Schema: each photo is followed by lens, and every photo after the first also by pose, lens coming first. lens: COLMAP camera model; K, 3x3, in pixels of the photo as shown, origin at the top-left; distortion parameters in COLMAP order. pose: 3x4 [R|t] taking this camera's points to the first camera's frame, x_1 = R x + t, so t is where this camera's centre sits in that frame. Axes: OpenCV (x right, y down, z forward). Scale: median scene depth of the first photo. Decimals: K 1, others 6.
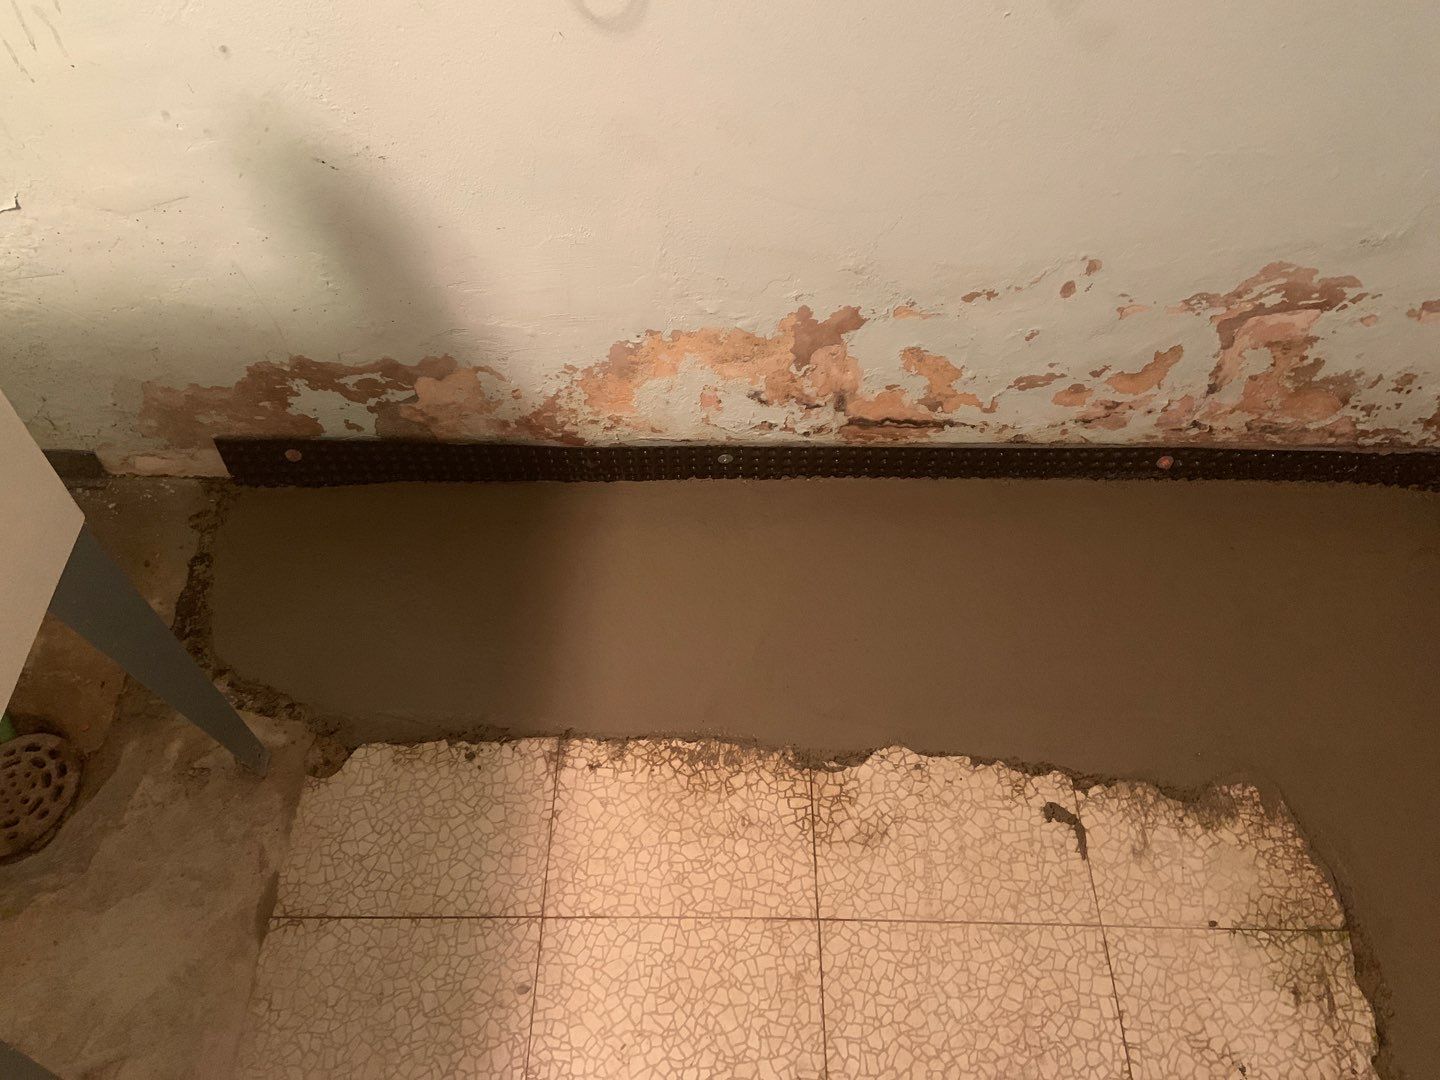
lens RADIAL K [[1074.7, 0, 698.2], [0, 1074.7, 533.2], [0, 0, 1]] dist [0.129548, -0.166030]
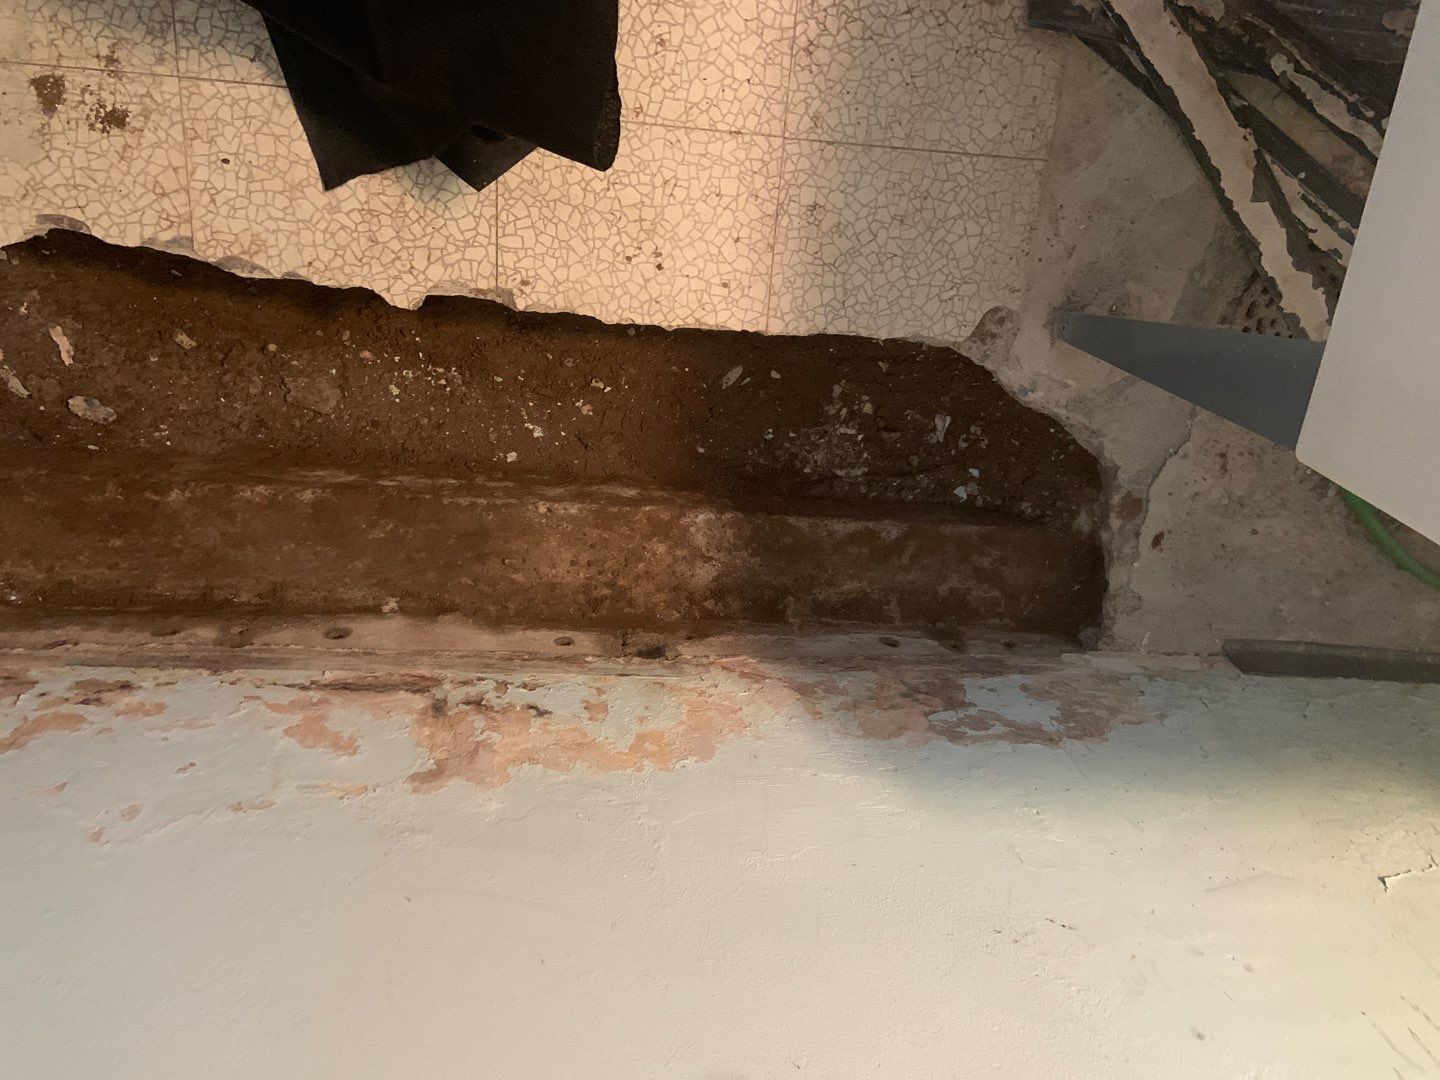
lens RADIAL K [[1076.9, 0, 733.7], [0, 1076.9, 543.2], [0, 0, 1]] dist [0.132602, -0.167835]
pose [[-0.990639, -0.023129, -0.134535, 0.024861], [-0.009723, -0.971084, 0.238539, -0.228324], [-0.136162, 0.237614, 0.961769, 0.142659]]
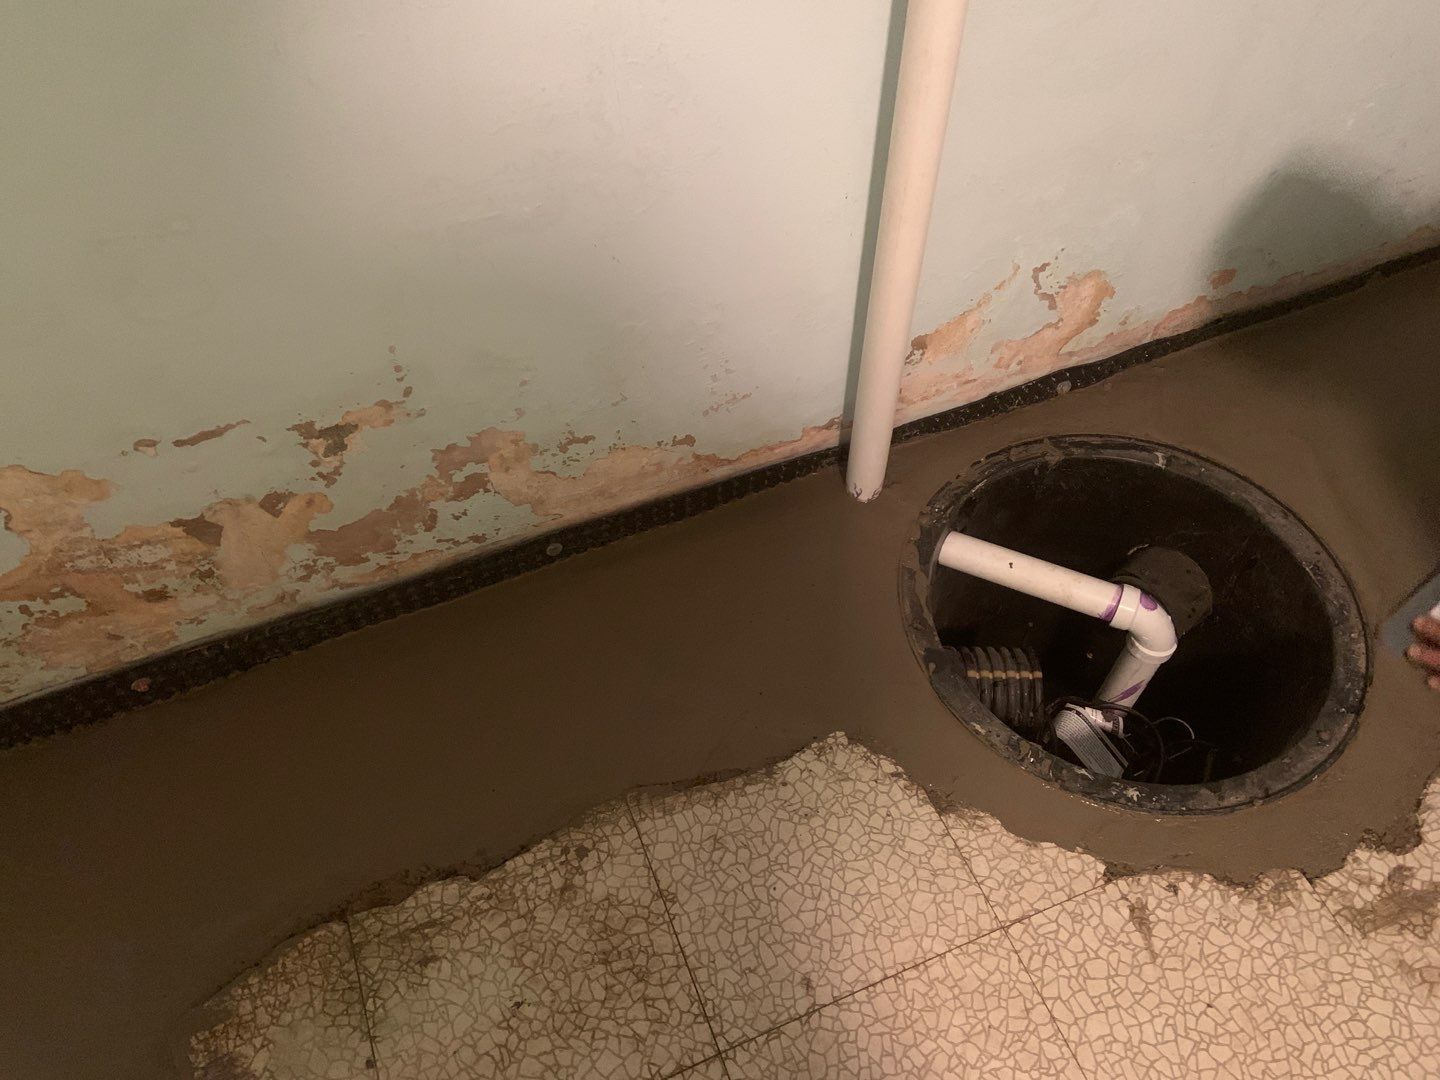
lens RADIAL K [[1074.7, 0, 698.2], [0, 1074.7, 533.2], [0, 0, 1]] dist [0.129548, -0.166030]
pose [[-0.387288, -0.732020, 0.560495, 0.174996], [0.777869, 0.066896, 0.624856, -0.015859], [-0.494902, 0.677990, 0.543508, 0.104989]]
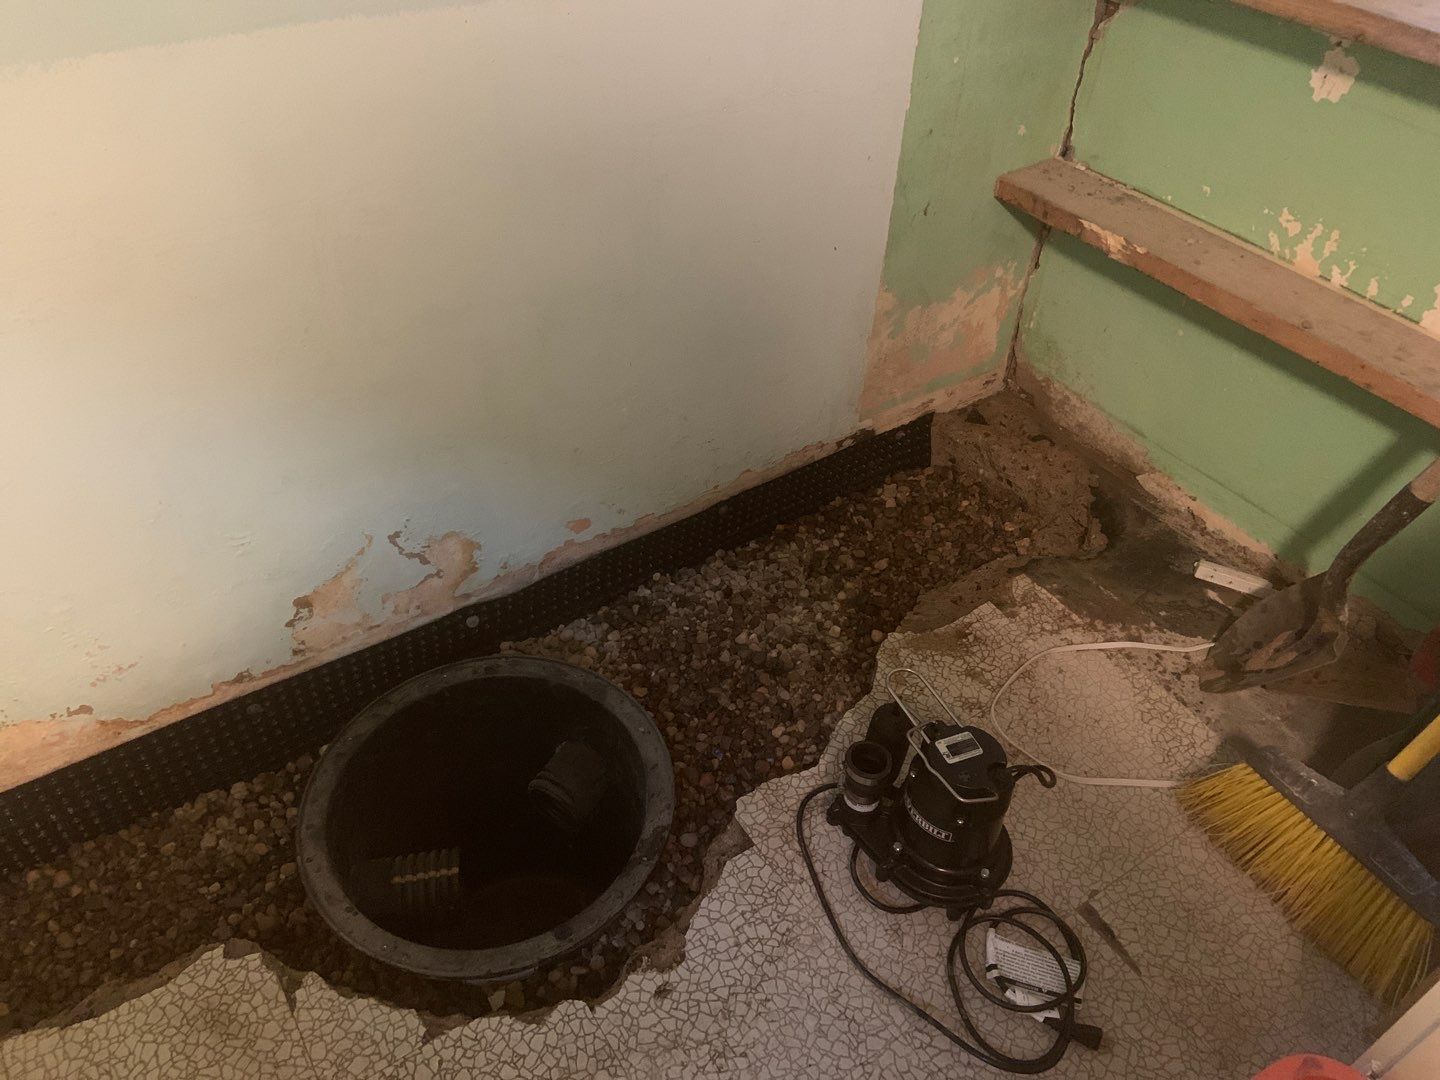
lens RADIAL K [[1074.7, 0, 698.2], [0, 1074.7, 533.2], [0, 0, 1]] dist [0.129548, -0.166030]
pose [[-0.565094, -0.551431, 0.613672, -0.188022], [0.672325, 0.123315, 0.729912, 0.162804], [-0.478171, 0.825056, 0.301056, -0.230872]]
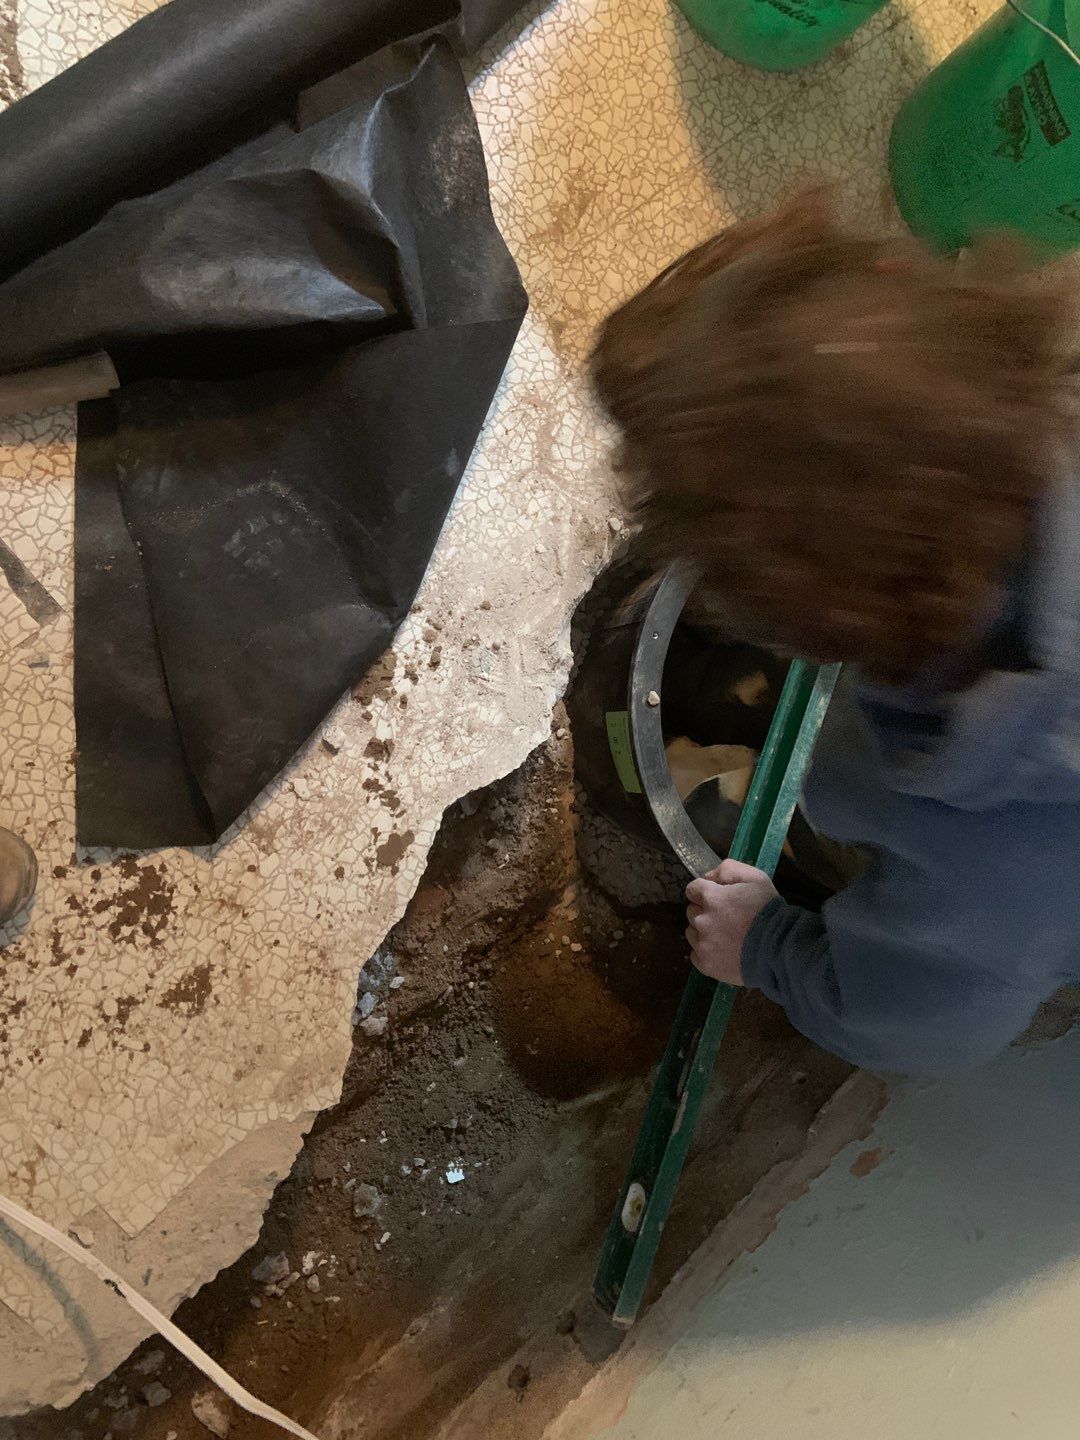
lens RADIAL K [[1076.9, 0, 551.9], [0, 1076.9, 702.4], [0, 0, 1]] dist [0.132602, -0.167835]
pose [[0.596561, 0.765482, 0.241149, 0.147702], [-0.795607, 0.524571, 0.303042, 0.858924], [0.105474, -0.372643, 0.921961, -0.442631]]
